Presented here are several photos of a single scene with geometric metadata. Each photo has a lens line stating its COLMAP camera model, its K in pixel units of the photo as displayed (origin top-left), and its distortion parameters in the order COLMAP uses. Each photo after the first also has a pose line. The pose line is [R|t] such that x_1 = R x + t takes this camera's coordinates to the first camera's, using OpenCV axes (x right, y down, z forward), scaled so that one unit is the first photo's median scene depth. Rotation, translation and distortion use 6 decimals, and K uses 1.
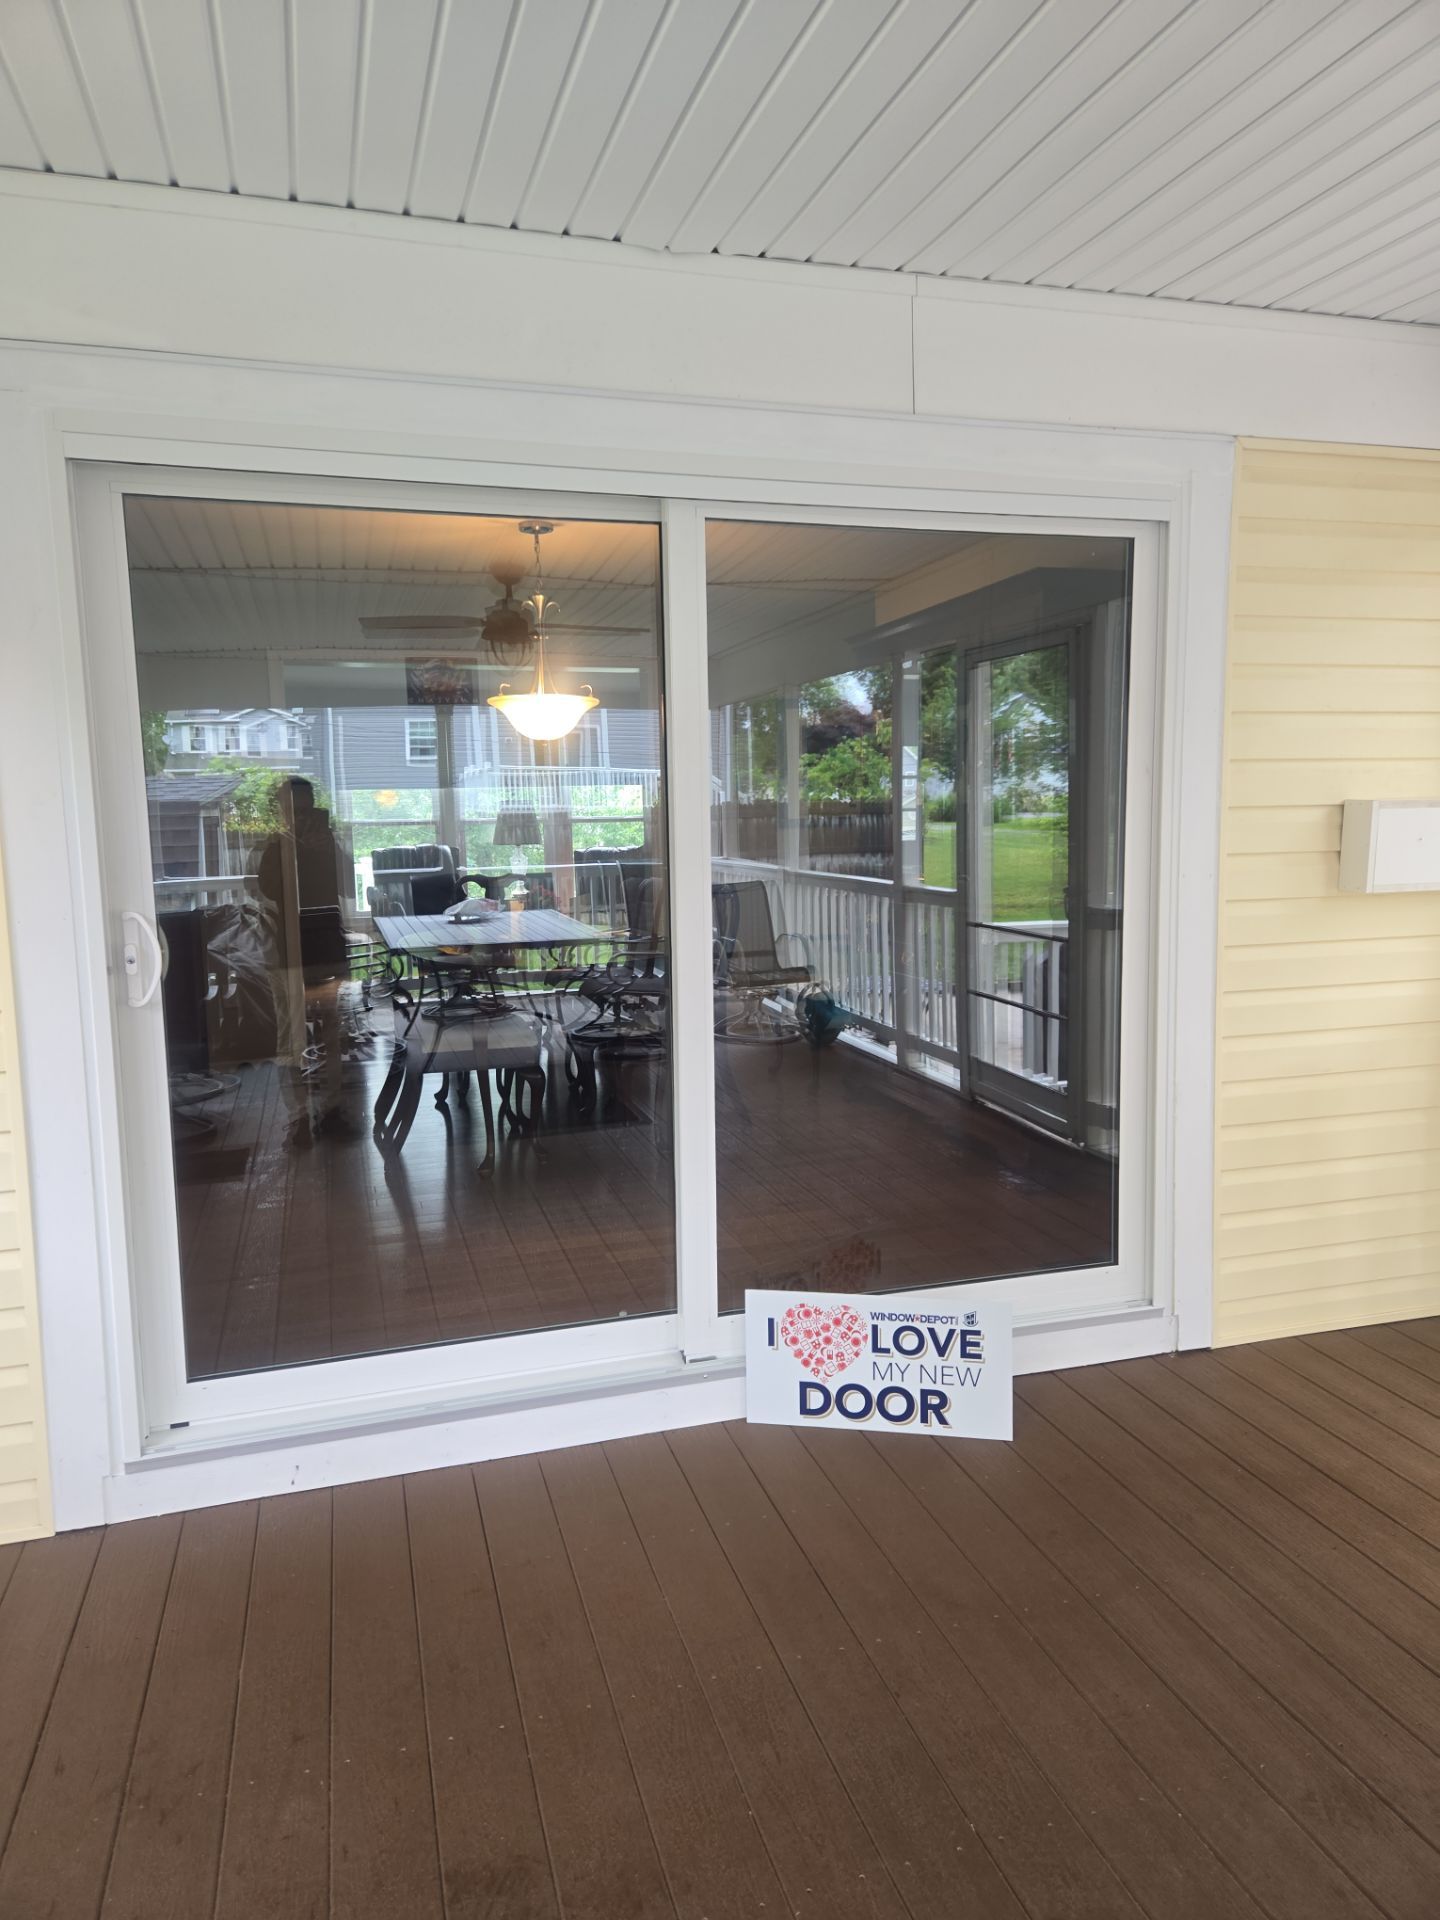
lens RADIAL K [[1241.4, 0, 720.0], [0, 1241.4, 960.0], [0, 0, 1]] dist [0.076885, -0.000962]
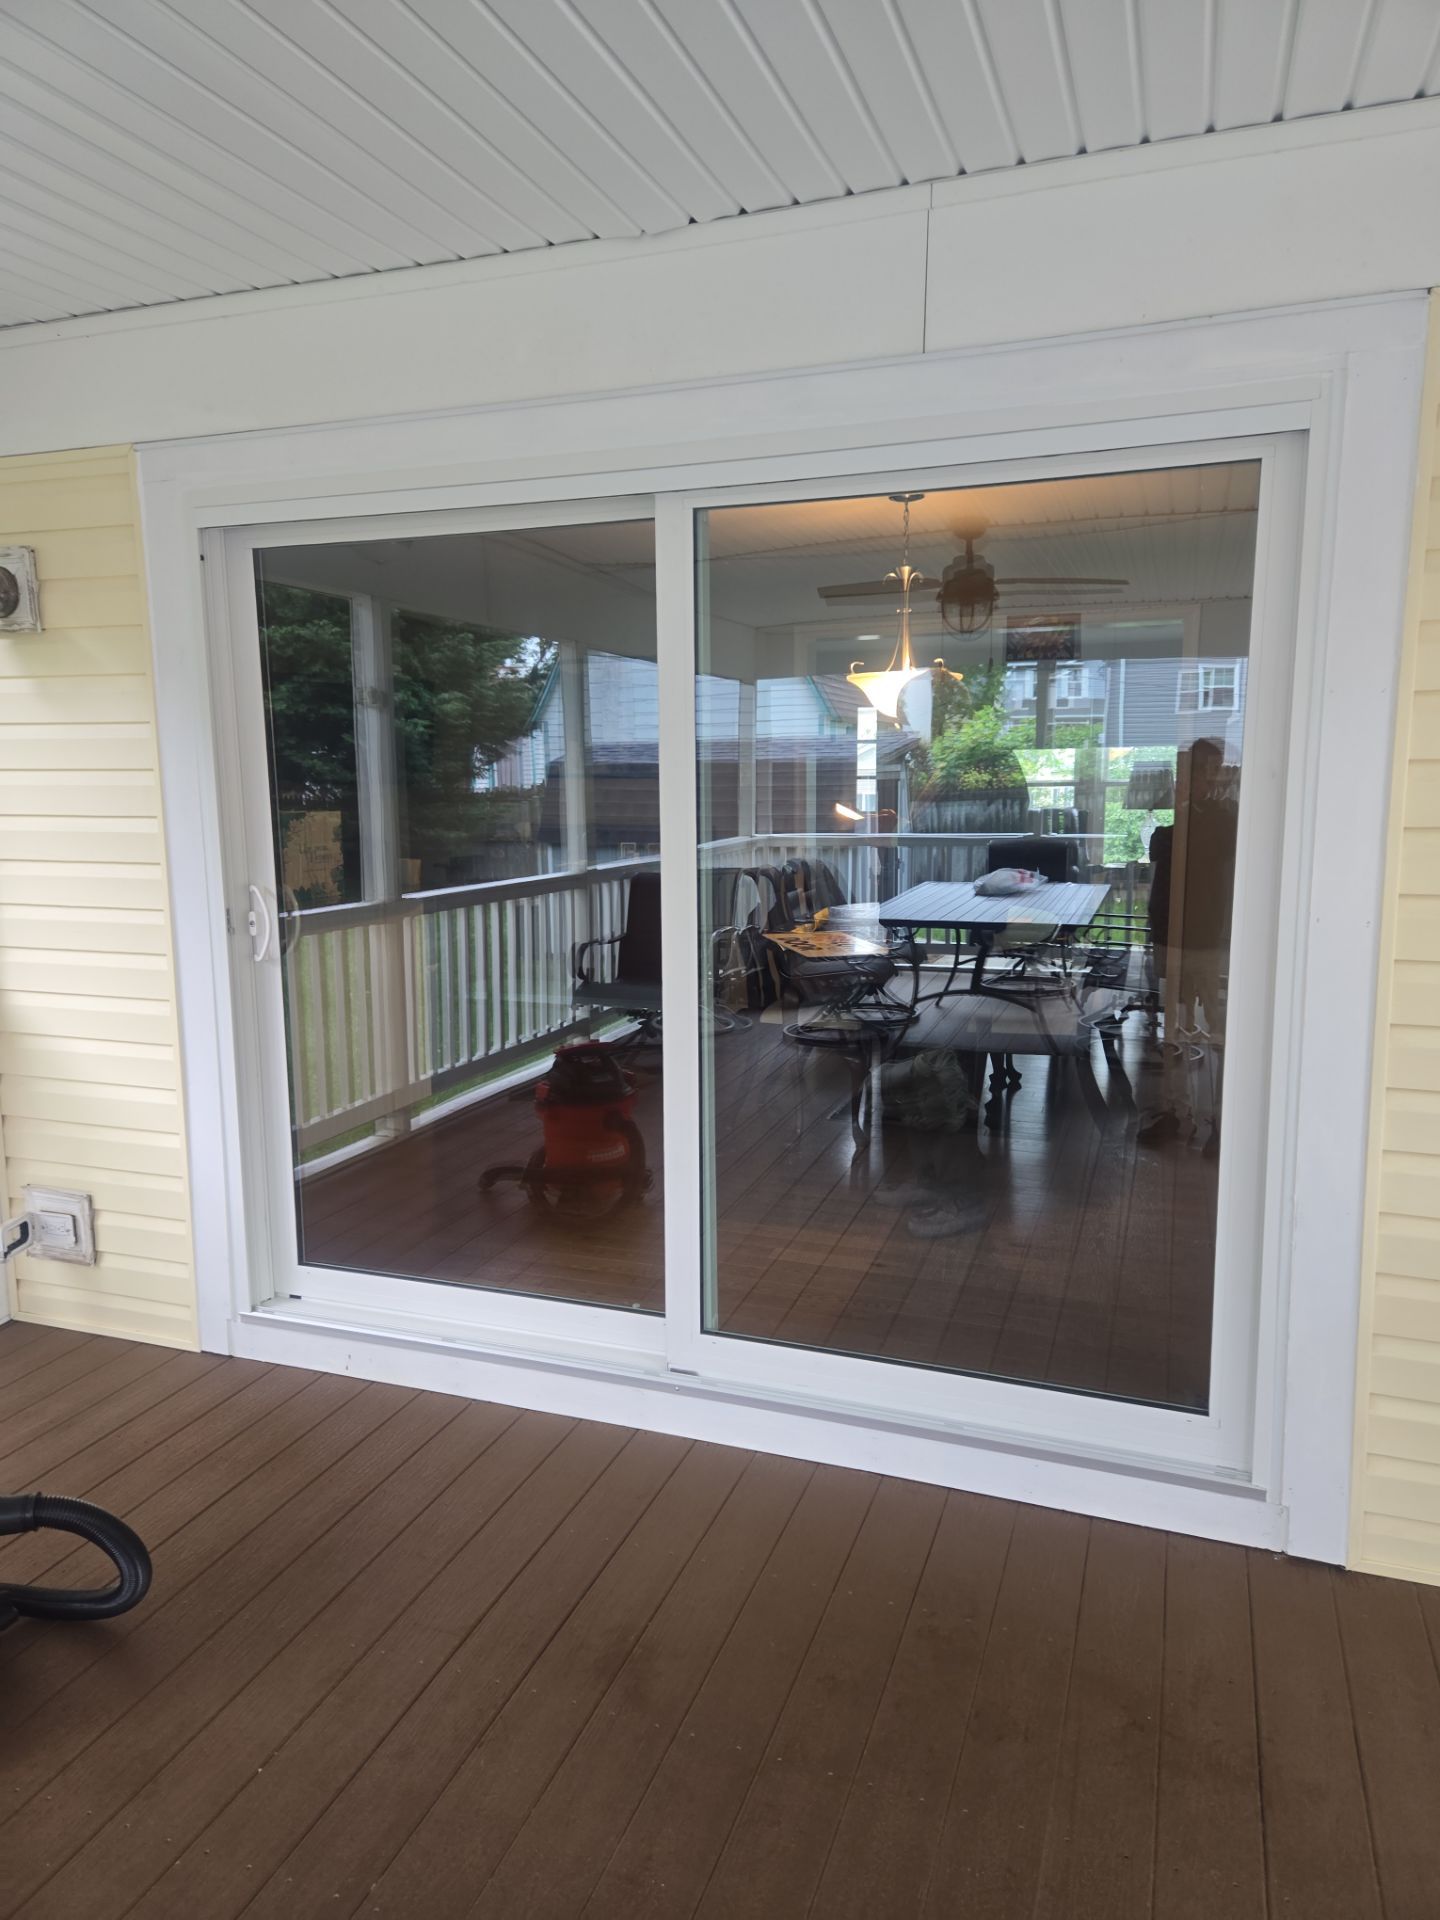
lens RADIAL K [[1241.4, 0, 720.0], [0, 1241.4, 960.0], [0, 0, 1]] dist [0.076885, -0.000962]
pose [[0.811789, 0.099338, -0.575440, 0.493564], [-0.075884, 0.995014, 0.064716, -0.062873], [0.579000, -0.008869, 0.815280, 0.195473]]
